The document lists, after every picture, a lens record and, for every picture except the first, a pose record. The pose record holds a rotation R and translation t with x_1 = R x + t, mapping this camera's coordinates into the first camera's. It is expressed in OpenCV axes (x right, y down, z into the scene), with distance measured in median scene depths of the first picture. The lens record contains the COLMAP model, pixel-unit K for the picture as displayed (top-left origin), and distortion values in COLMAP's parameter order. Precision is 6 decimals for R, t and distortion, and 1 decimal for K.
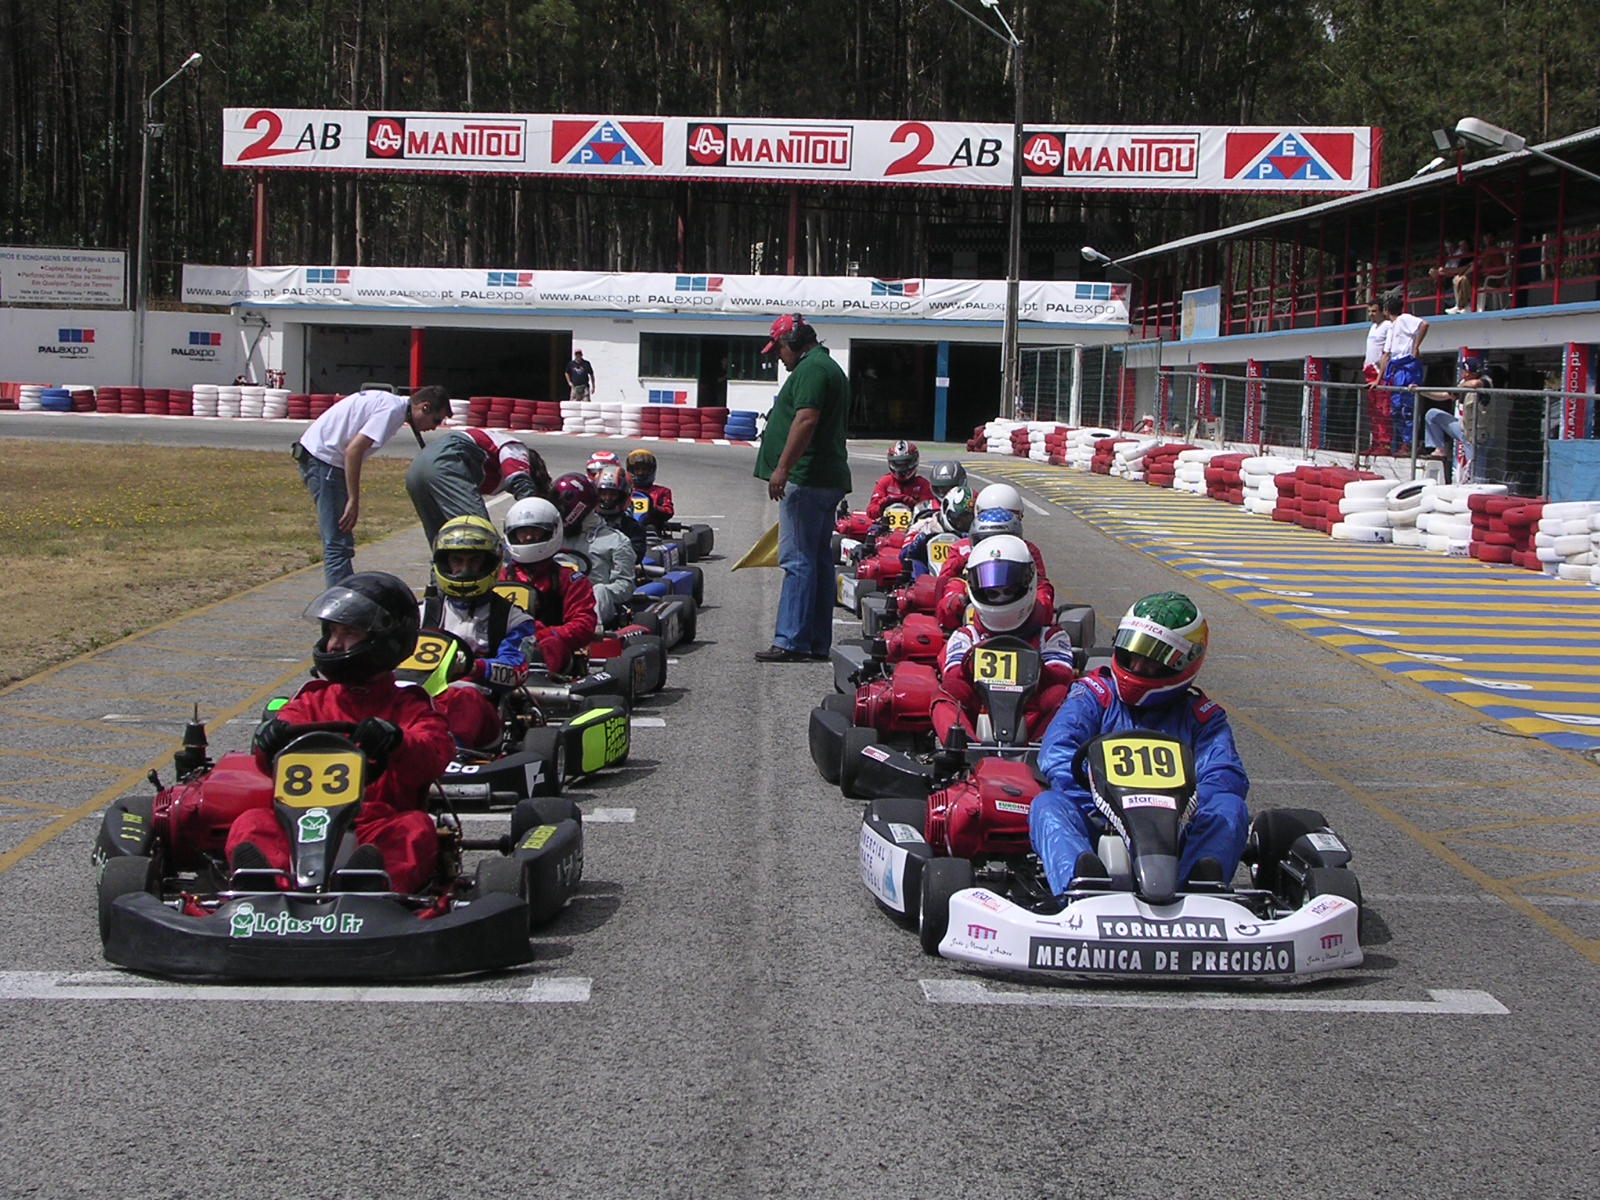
lens RADIAL K [[3290.4, 0, 800.0], [0, 3290.4, 600.0], [0, 0, 1]] dist [0.013248, 0.070848]
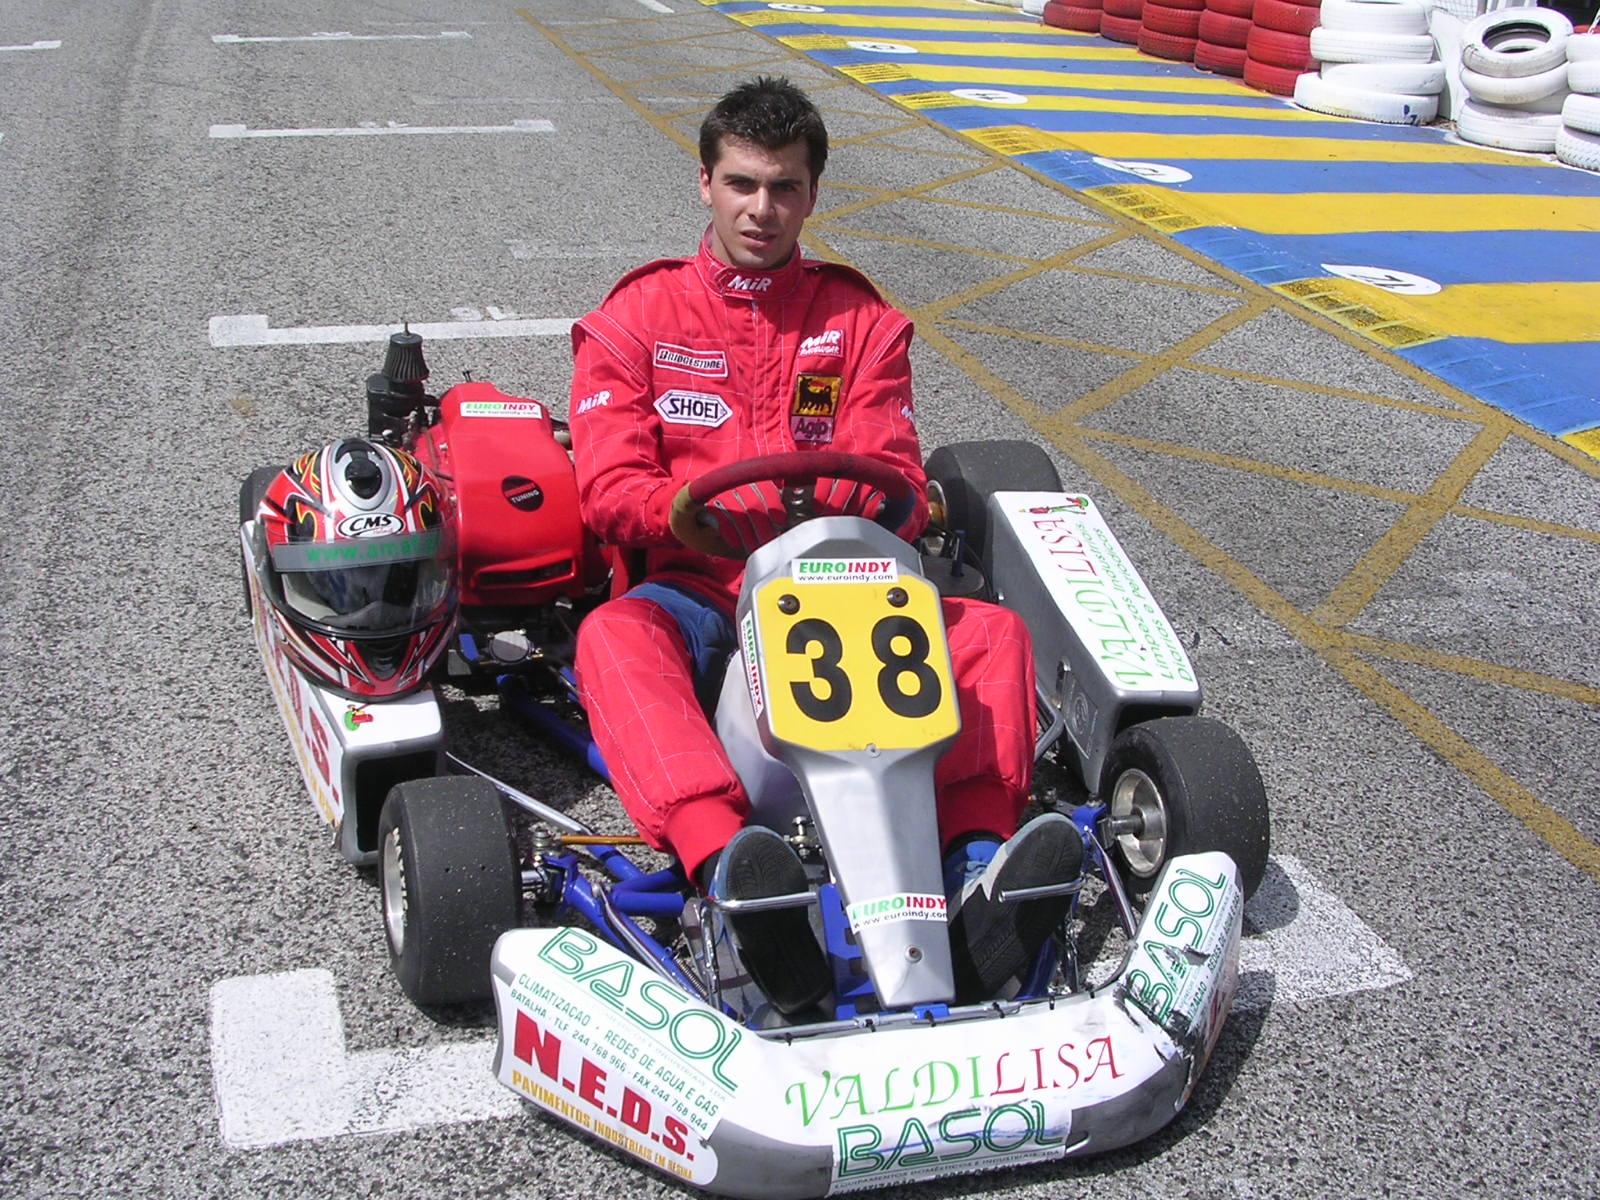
lens RADIAL K [[1917.9, 0, 800.0], [0, 1917.9, 600.0], [0, 0, 1]] dist [-0.149307, 0.026587]
pose [[0.961031, -0.075313, 0.265983, 0.001954], [-0.019247, 0.941608, 0.336160, -0.019293], [-0.275769, -0.328180, 0.903465, 0.328438]]
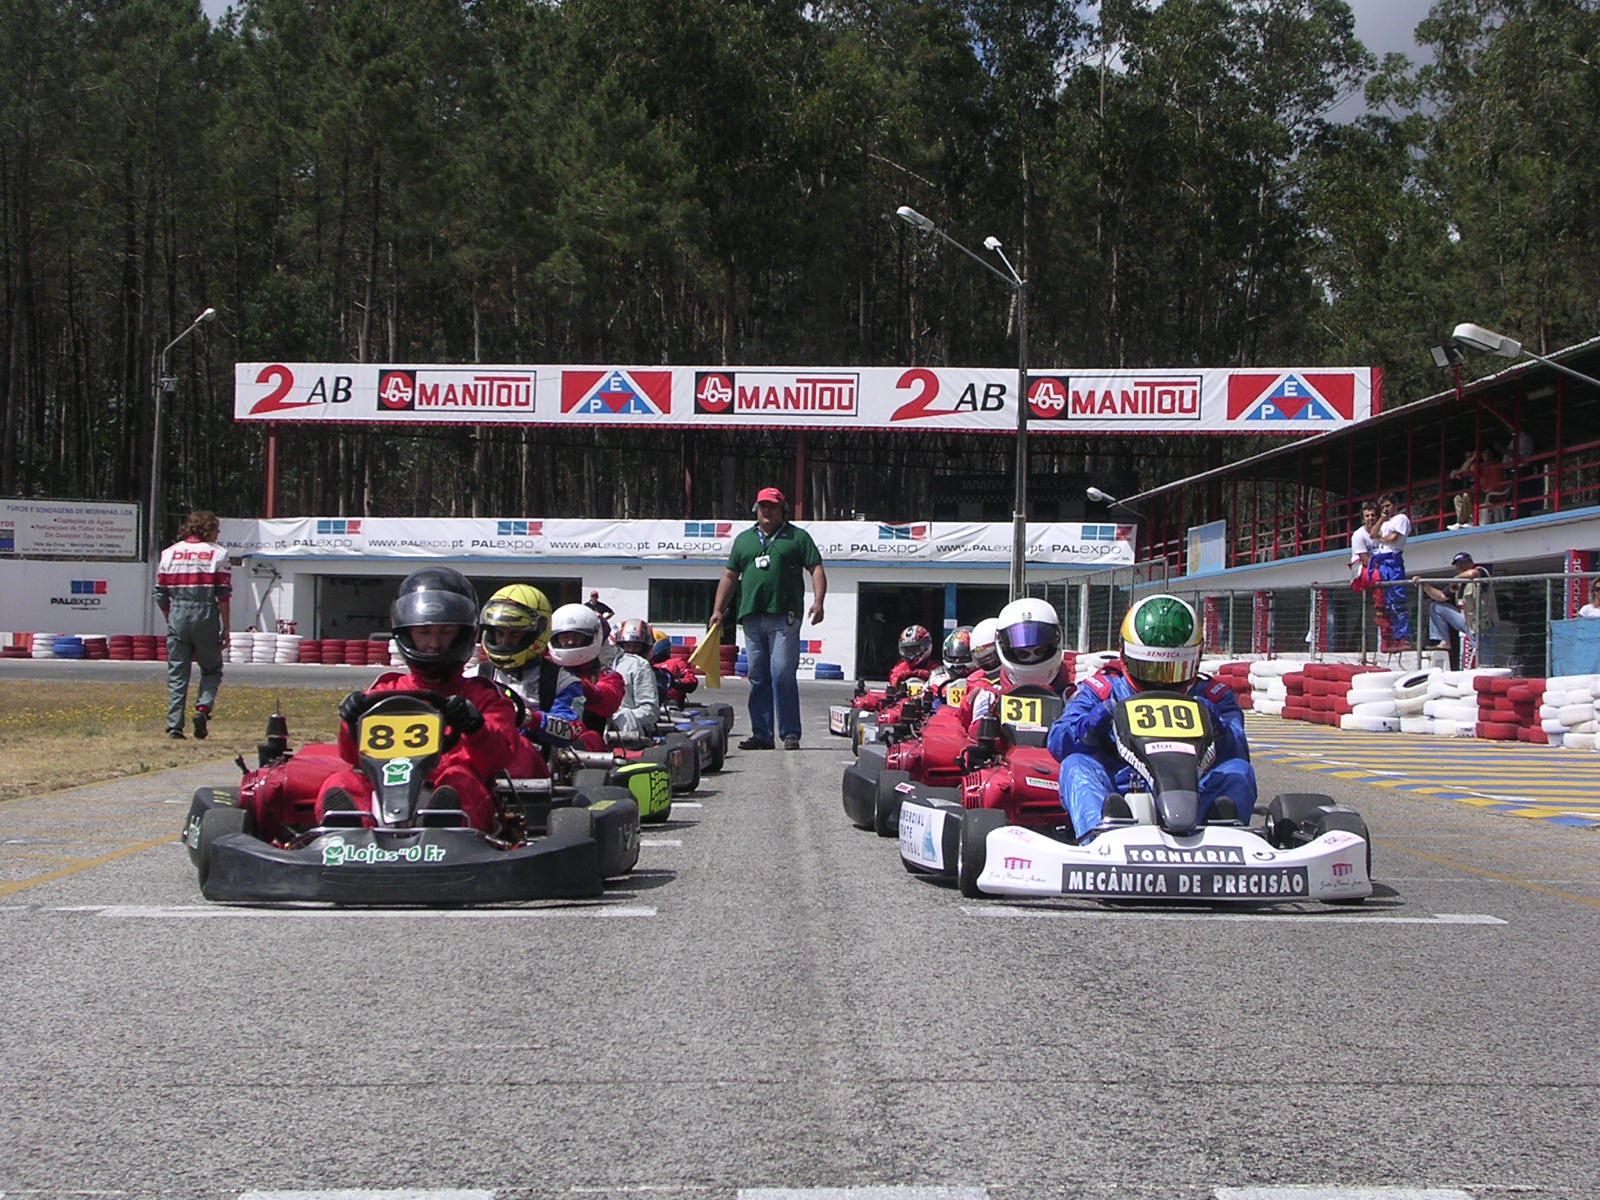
lens RADIAL K [[3312.2, 0, 800.0], [0, 3312.2, 600.0], [0, 0, 1]] dist [0.072941, -0.465588]
pose [[0.999961, -0.008813, -0.001116, -0.001554], [0.008687, 0.996414, -0.084166, 0.011718], [0.001853, 0.084153, 0.996451, -0.009930]]
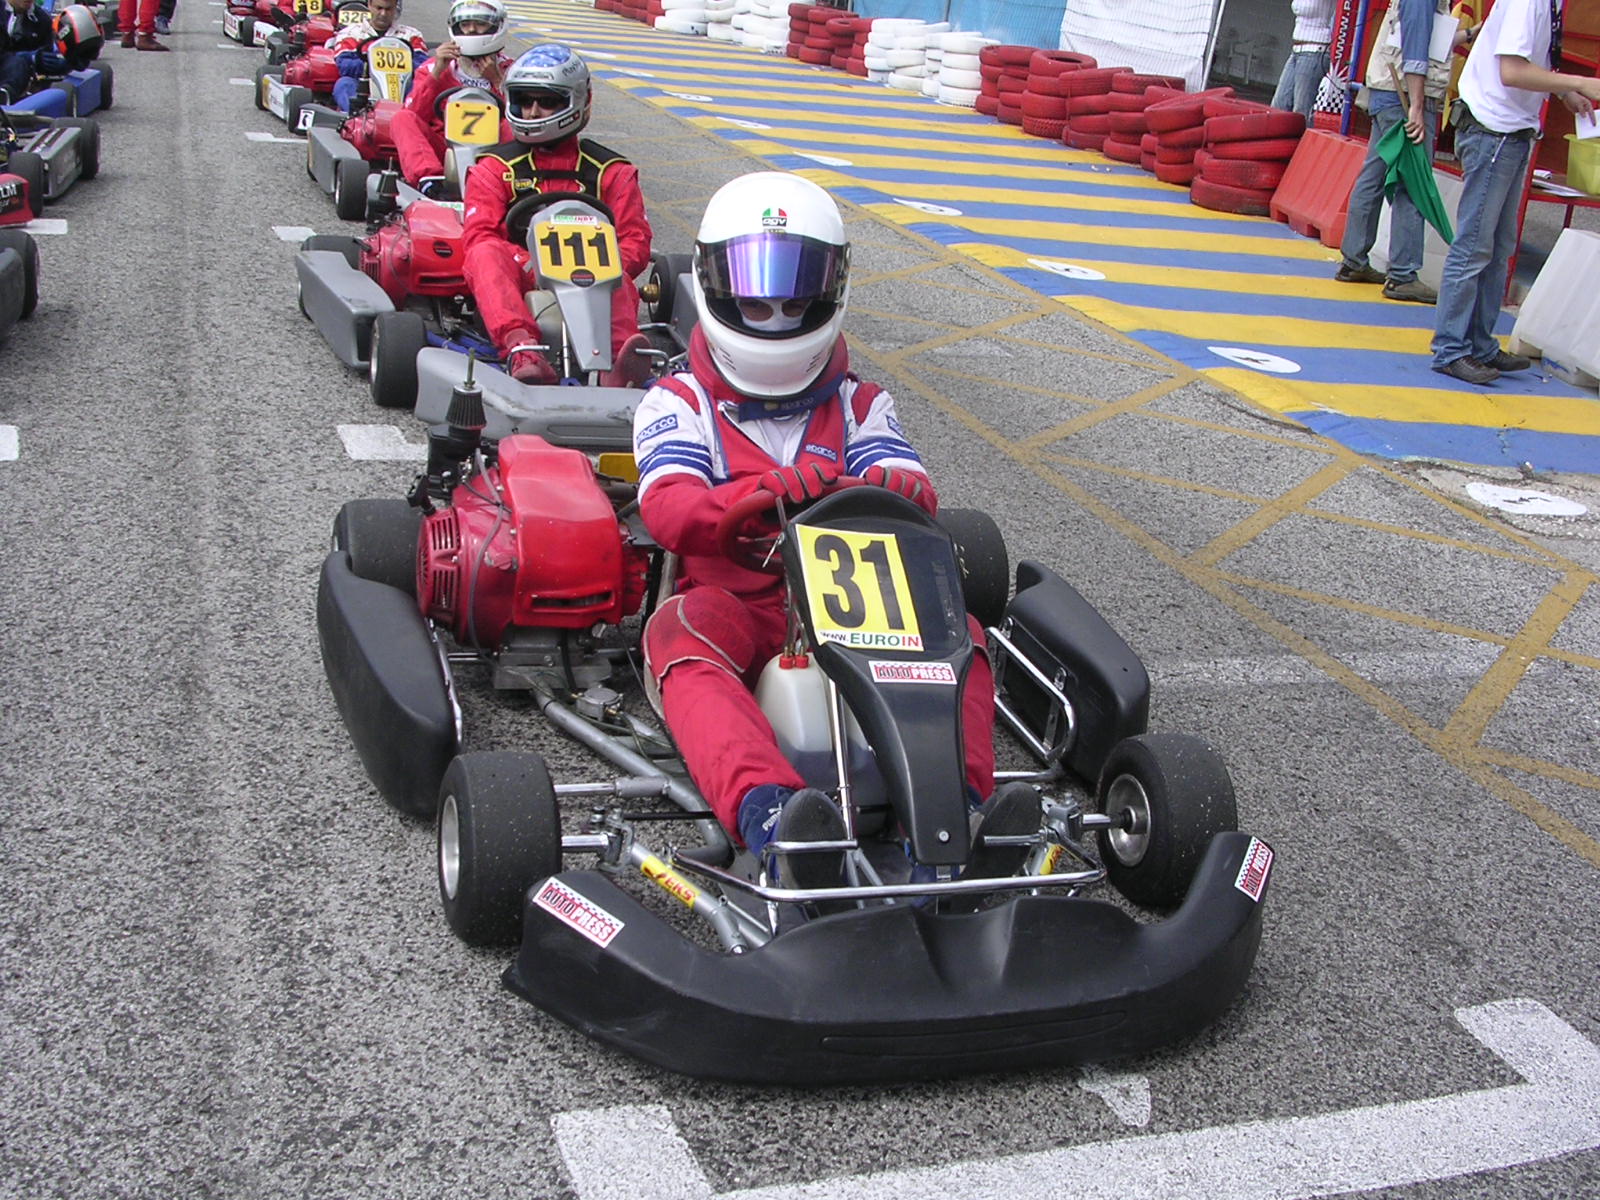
lens RADIAL K [[1917.9, 0, 800.0], [0, 1917.9, 600.0], [0, 0, 1]] dist [-0.149307, 0.026587]
pose [[0.953056, -0.029217, 0.301380, -0.002191], [-0.058653, 0.958668, 0.278416, -0.006276], [-0.297058, -0.283022, 0.911951, 0.126873]]
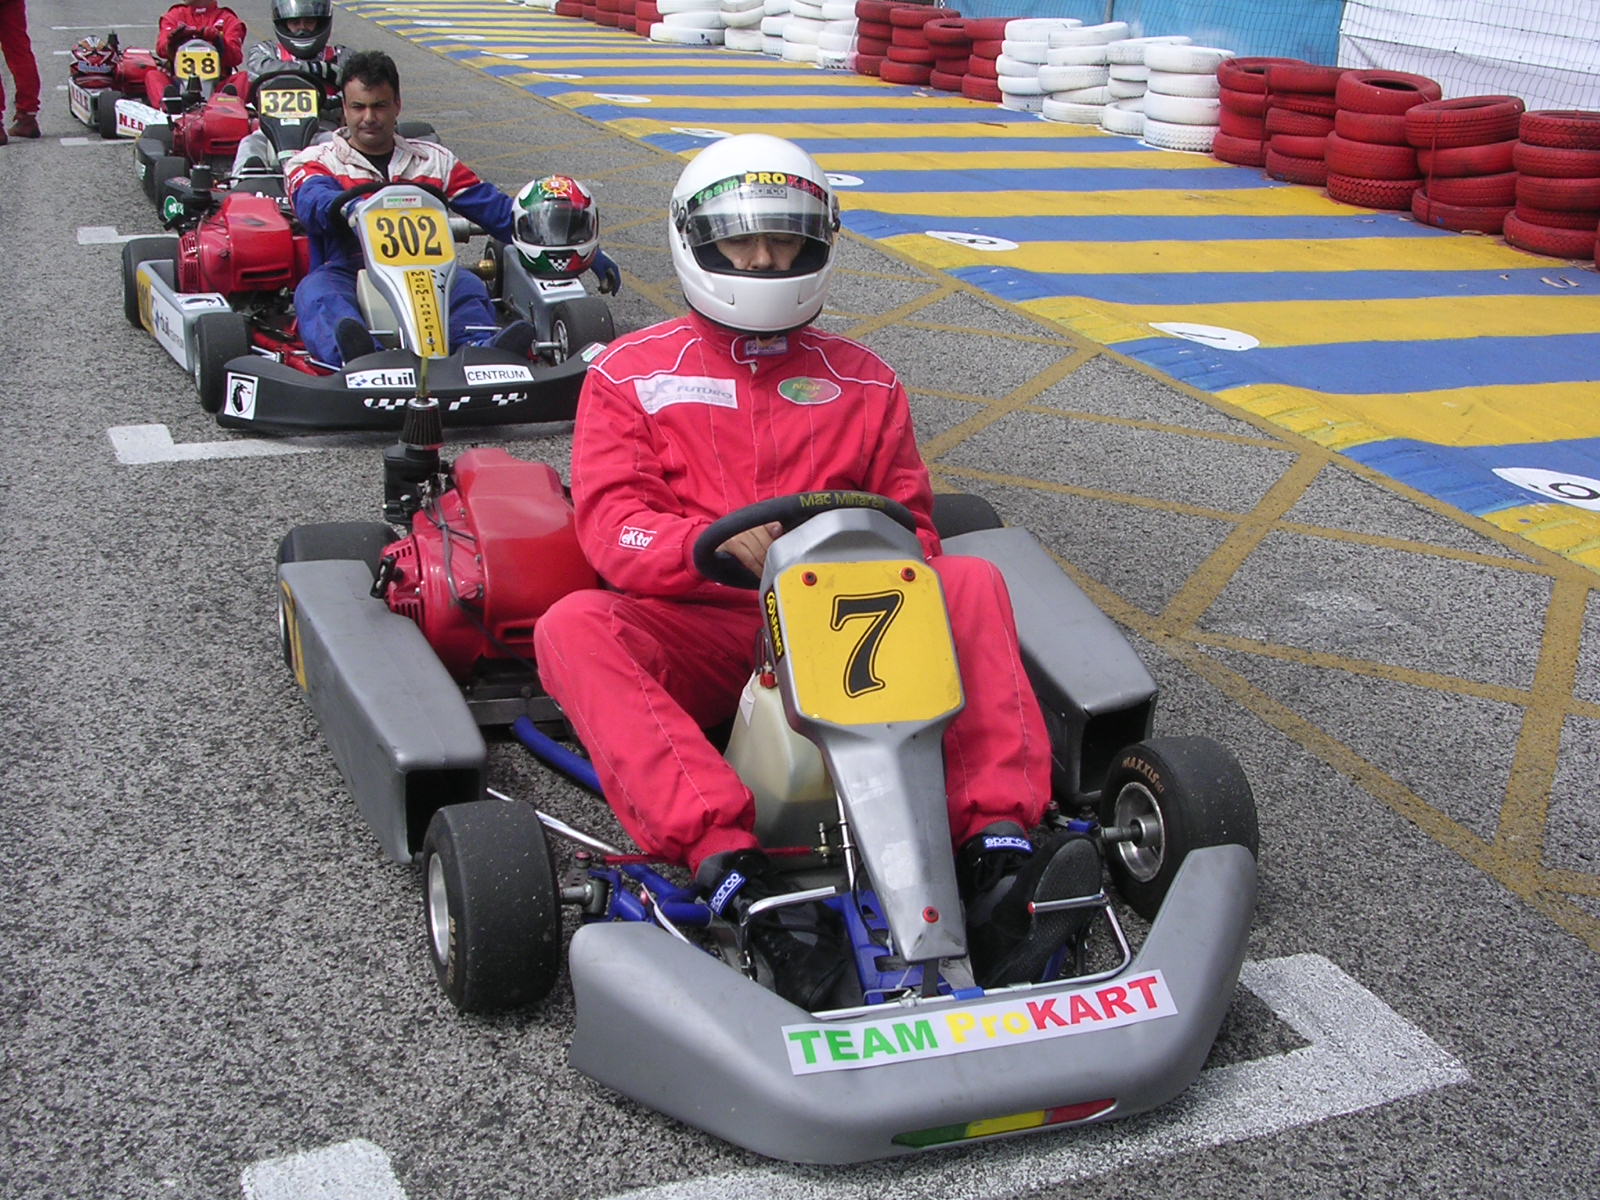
lens RADIAL K [[1917.9, 0, 800.0], [0, 1917.9, 600.0], [0, 0, 1]] dist [-0.149307, 0.026587]
pose [[0.934200, -0.108675, 0.339794, 0.001154], [0.003584, 0.955283, 0.295673, -0.011416], [-0.356732, -0.275000, 0.892815, 0.208602]]
